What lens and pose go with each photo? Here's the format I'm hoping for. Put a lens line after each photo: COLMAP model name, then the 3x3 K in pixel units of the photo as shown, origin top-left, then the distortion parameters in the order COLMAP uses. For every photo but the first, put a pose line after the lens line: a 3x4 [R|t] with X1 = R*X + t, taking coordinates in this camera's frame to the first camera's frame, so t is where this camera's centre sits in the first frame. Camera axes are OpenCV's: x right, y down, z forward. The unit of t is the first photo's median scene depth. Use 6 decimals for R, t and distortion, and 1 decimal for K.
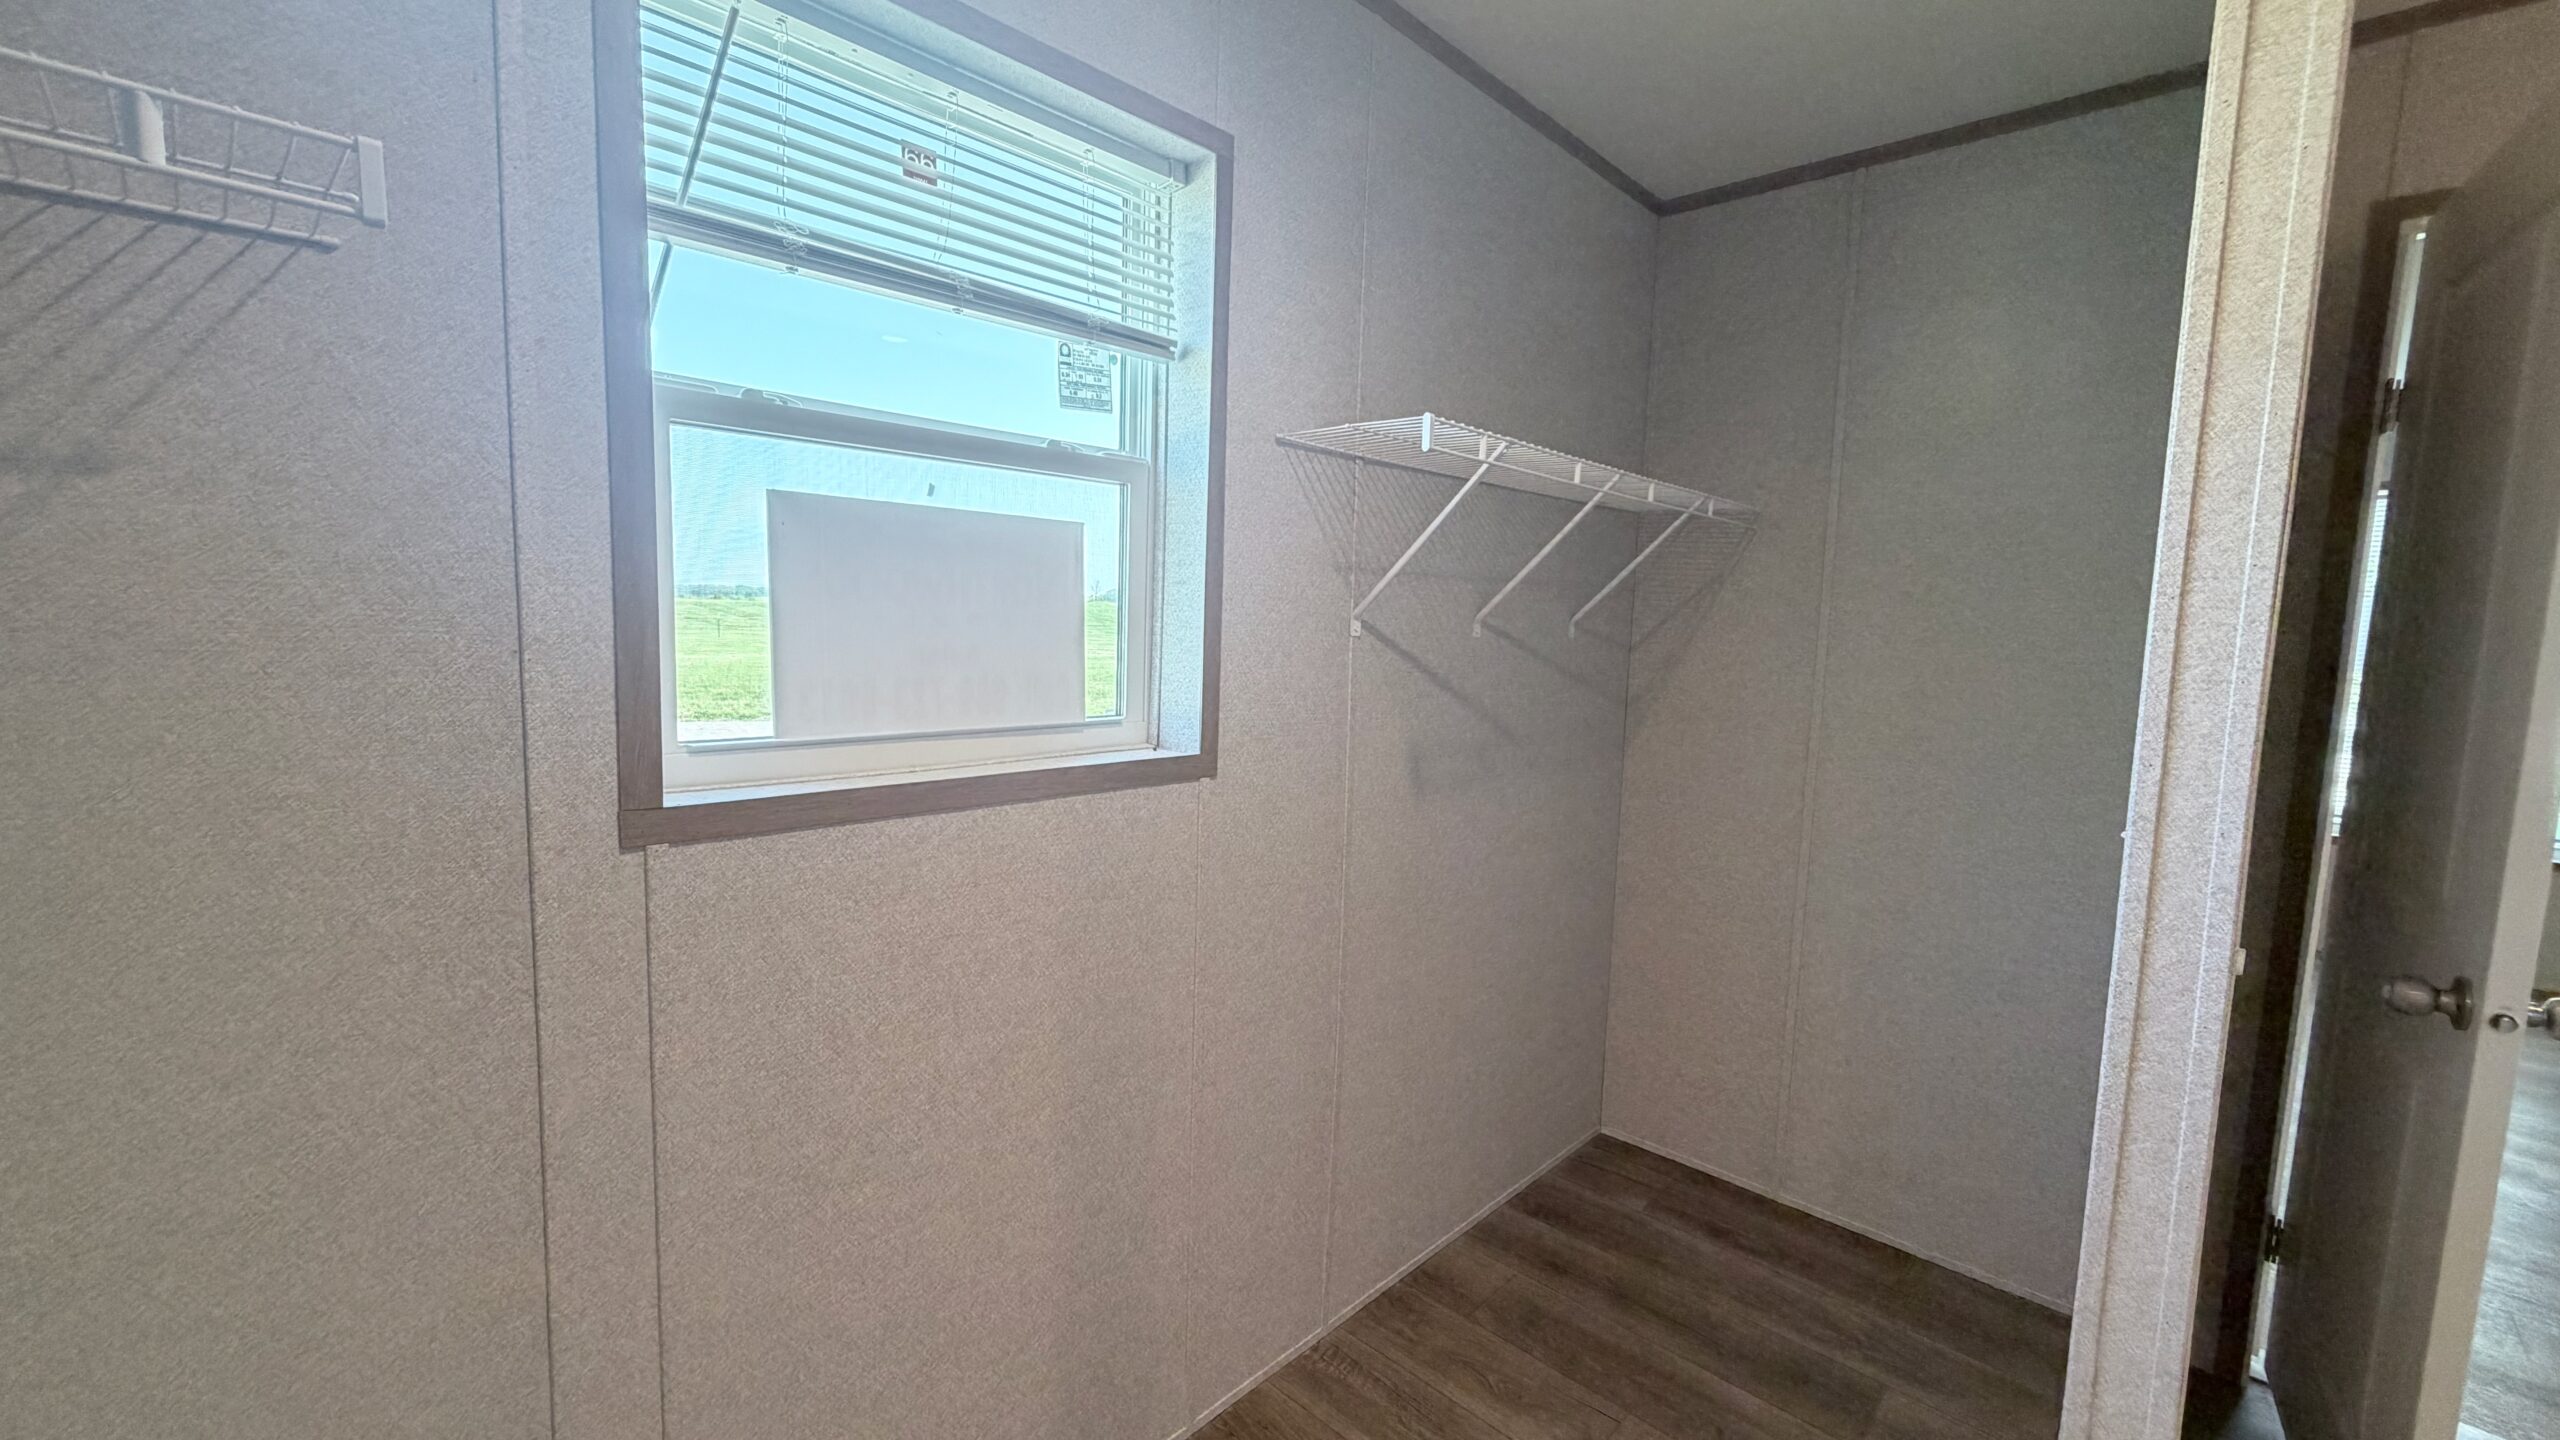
lens RADIAL K [[1023.6, 0, 1284.8], [0, 1023.6, 723.8], [0, 0, 1]] dist [0.002748, -0.001157]
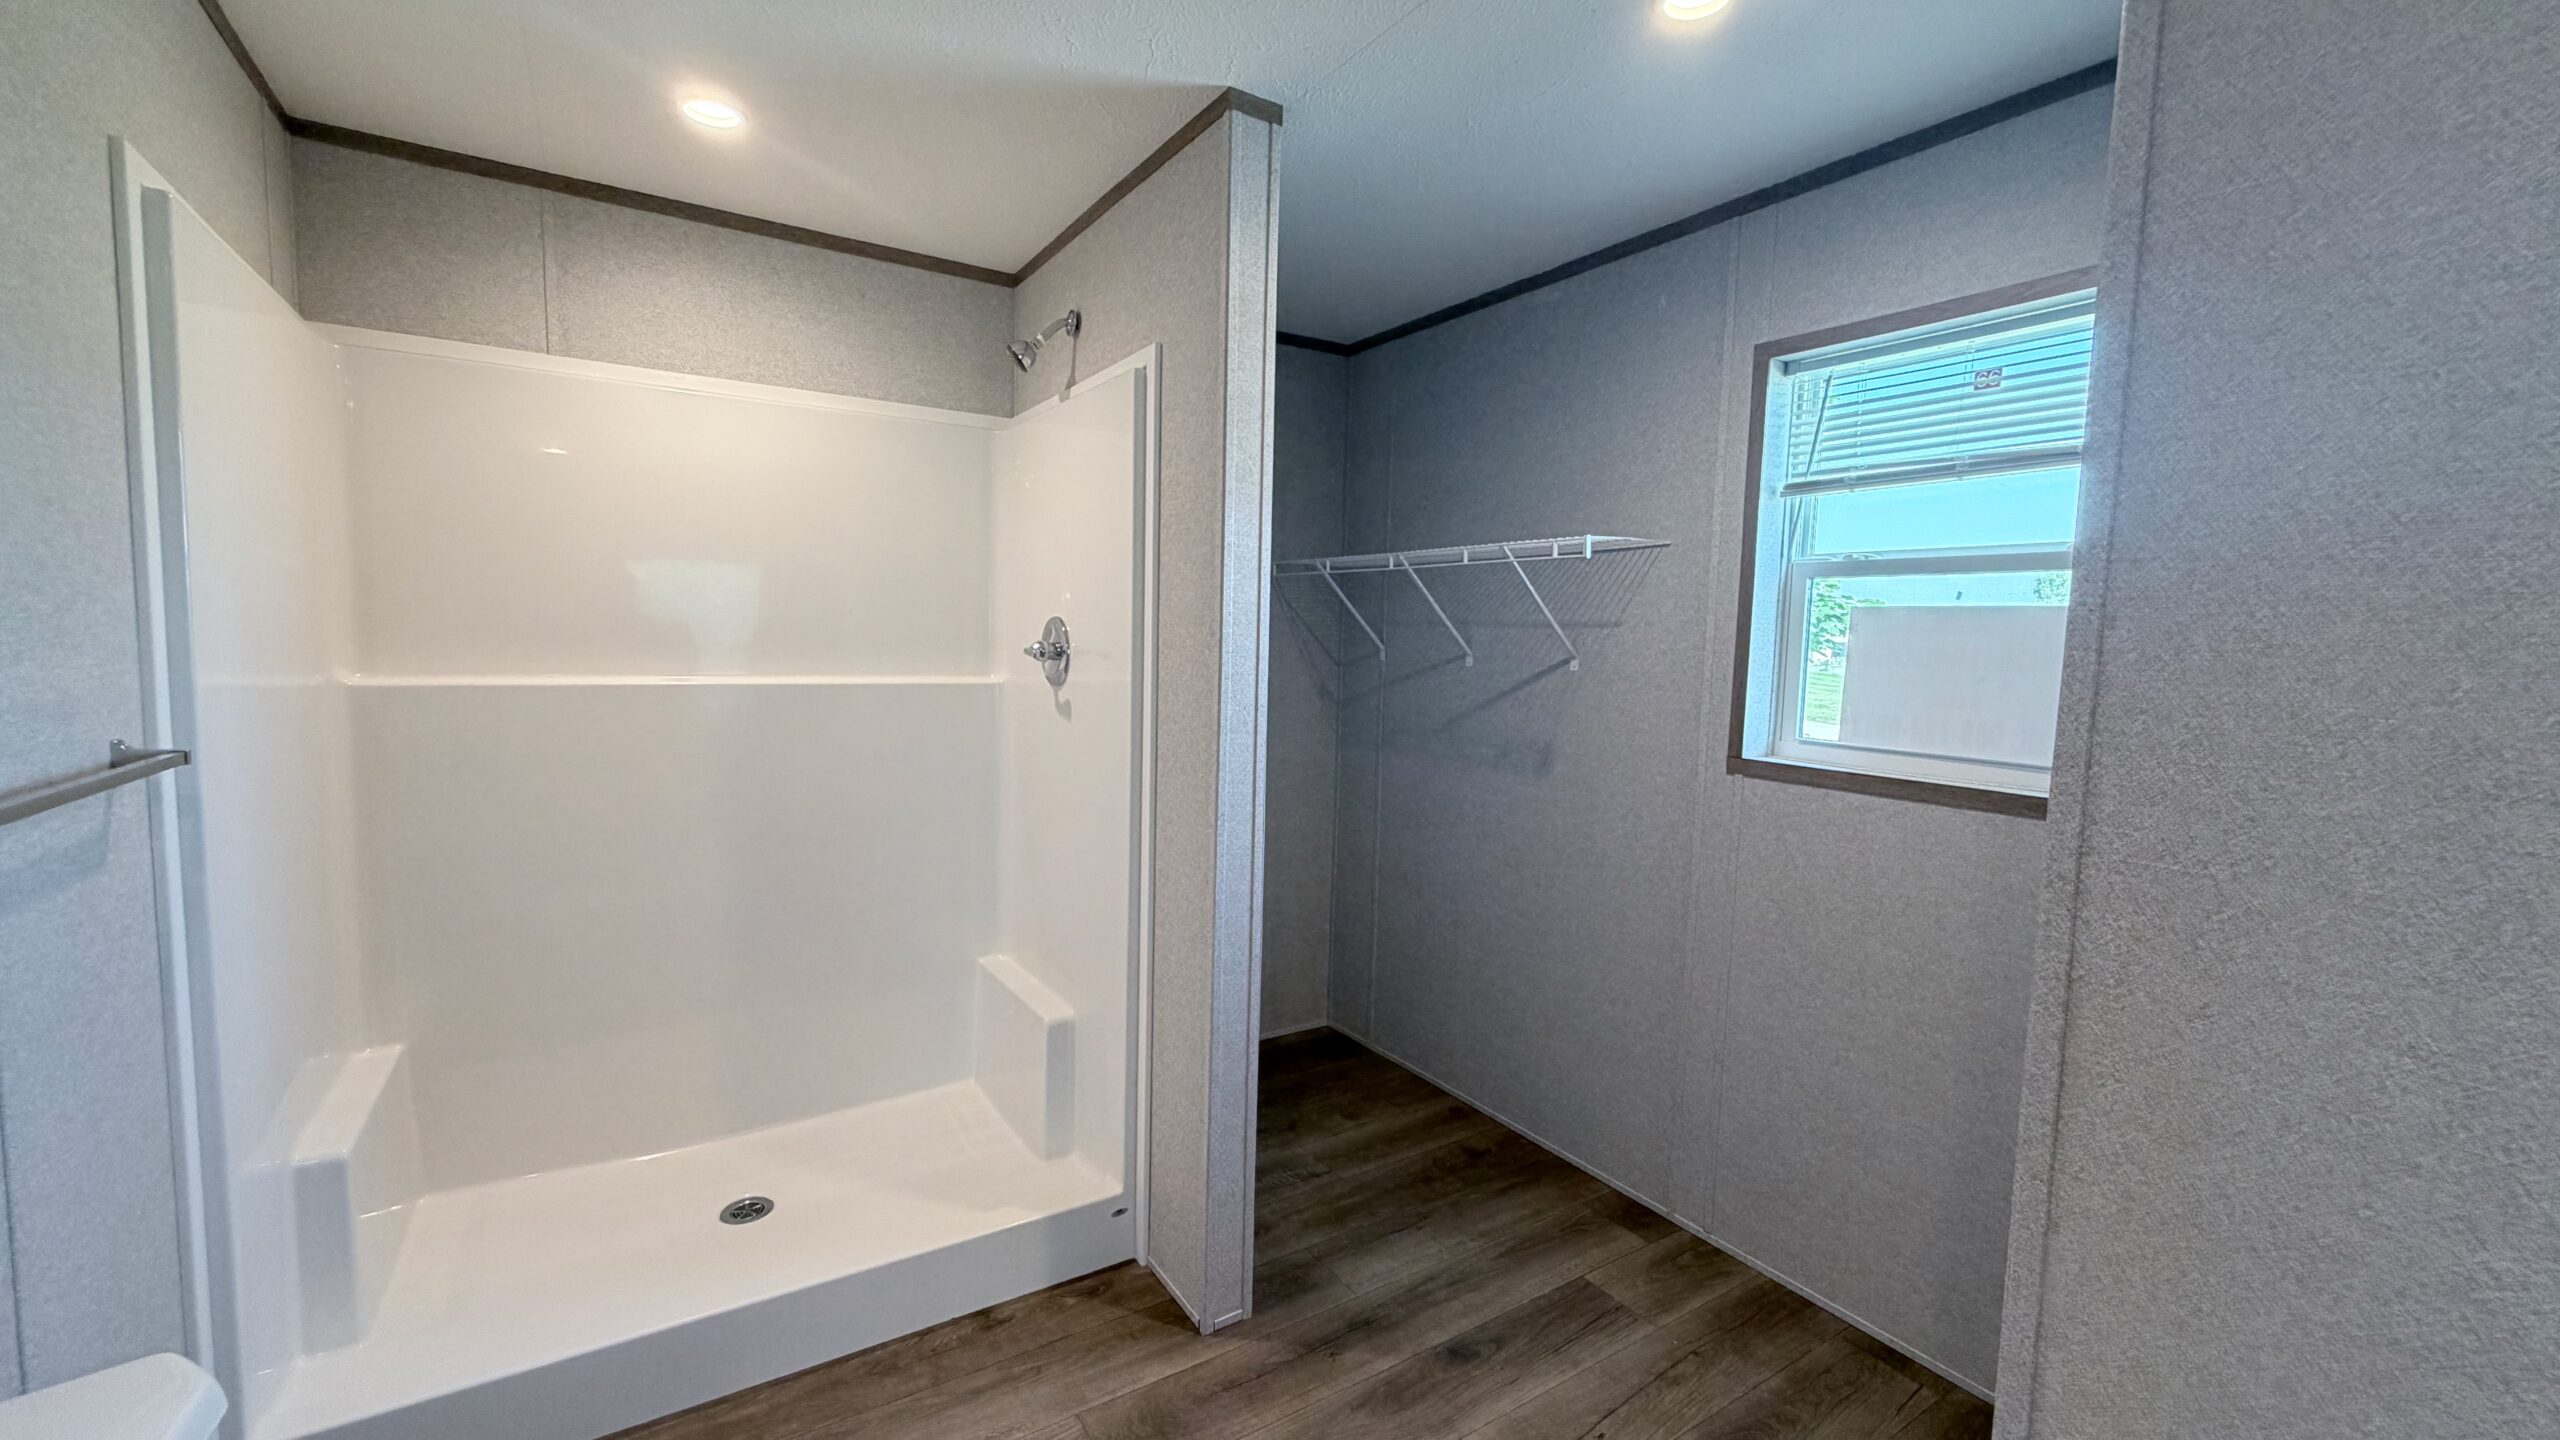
lens RADIAL K [[1023.6, 0, 1272.7], [0, 1023.6, 719.9], [0, 0, 1]] dist [0.002748, -0.001157]
pose [[-0.233998, 0.046528, -0.971123, 1.377829], [-0.139536, 0.986906, 0.080906, -0.028033], [0.962172, 0.154438, -0.224441, 0.397071]]
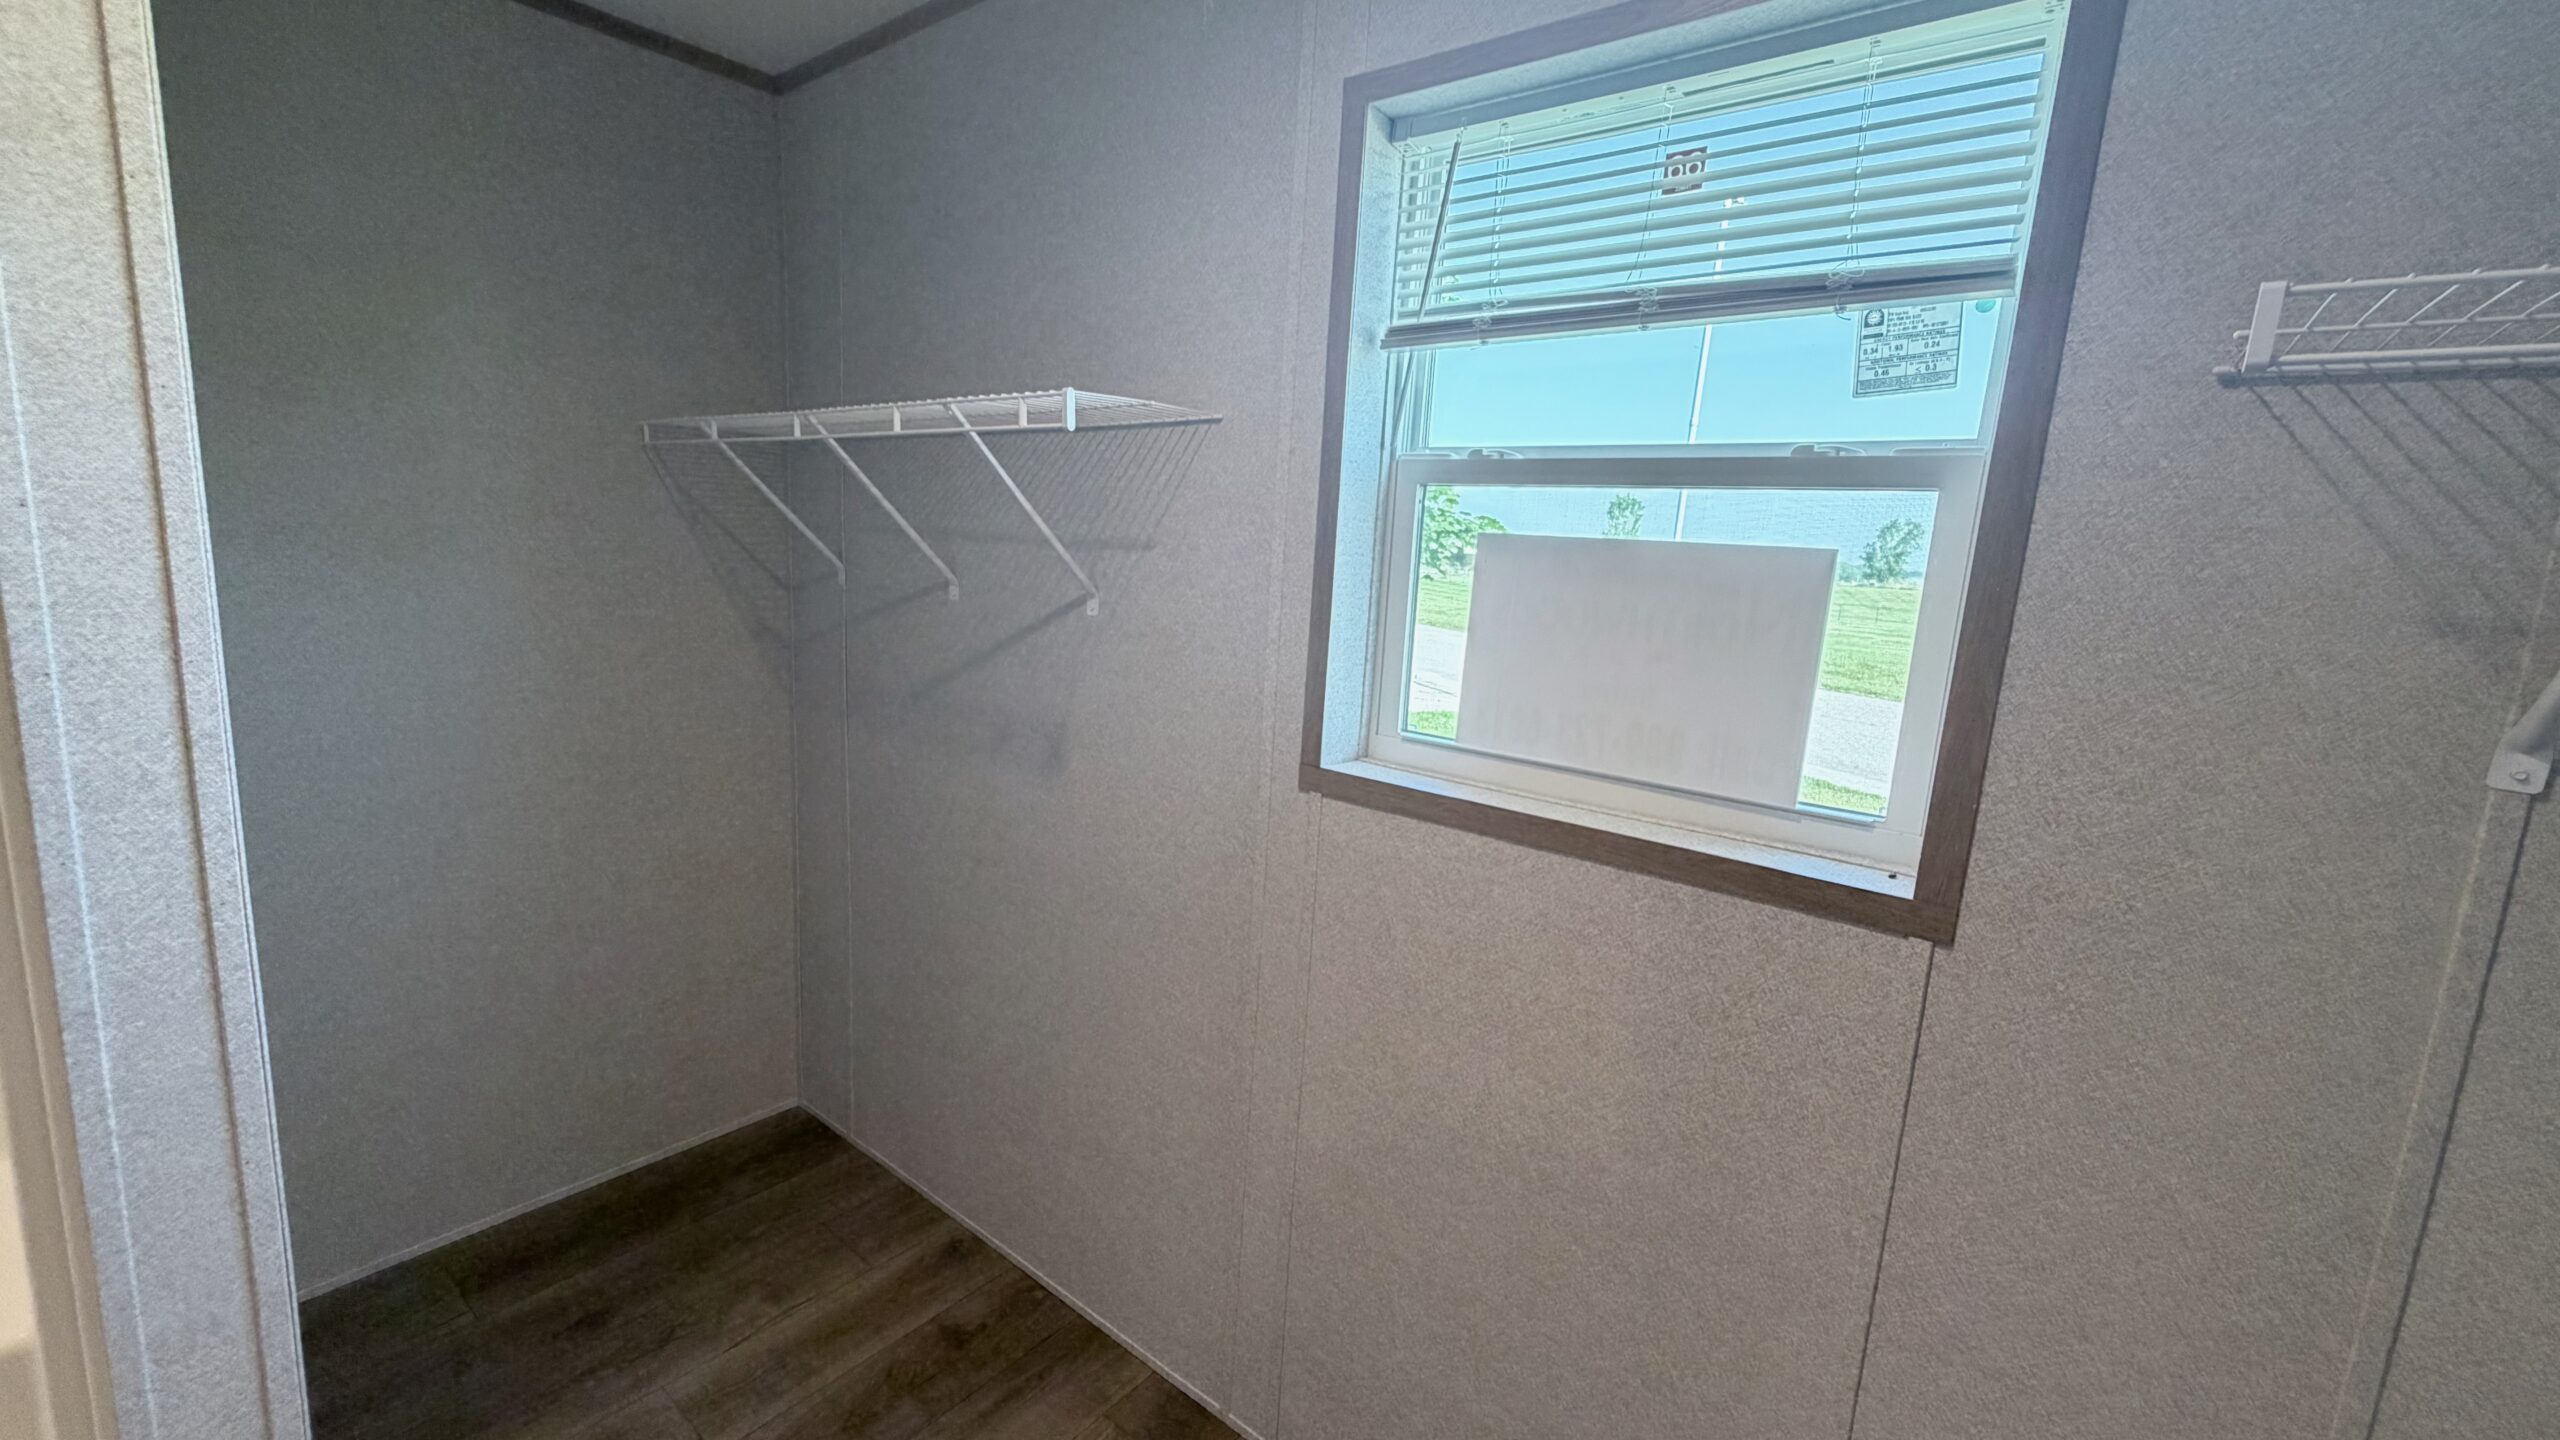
lens RADIAL K [[1023.6, 0, 1270.5], [0, 1023.6, 722.8], [0, 0, 1]] dist [0.002748, -0.001157]
pose [[0.091350, 0.143985, -0.985354, 0.591939], [-0.162605, 0.978368, 0.127890, -0.113737], [0.982453, 0.148541, 0.112787, 0.596531]]
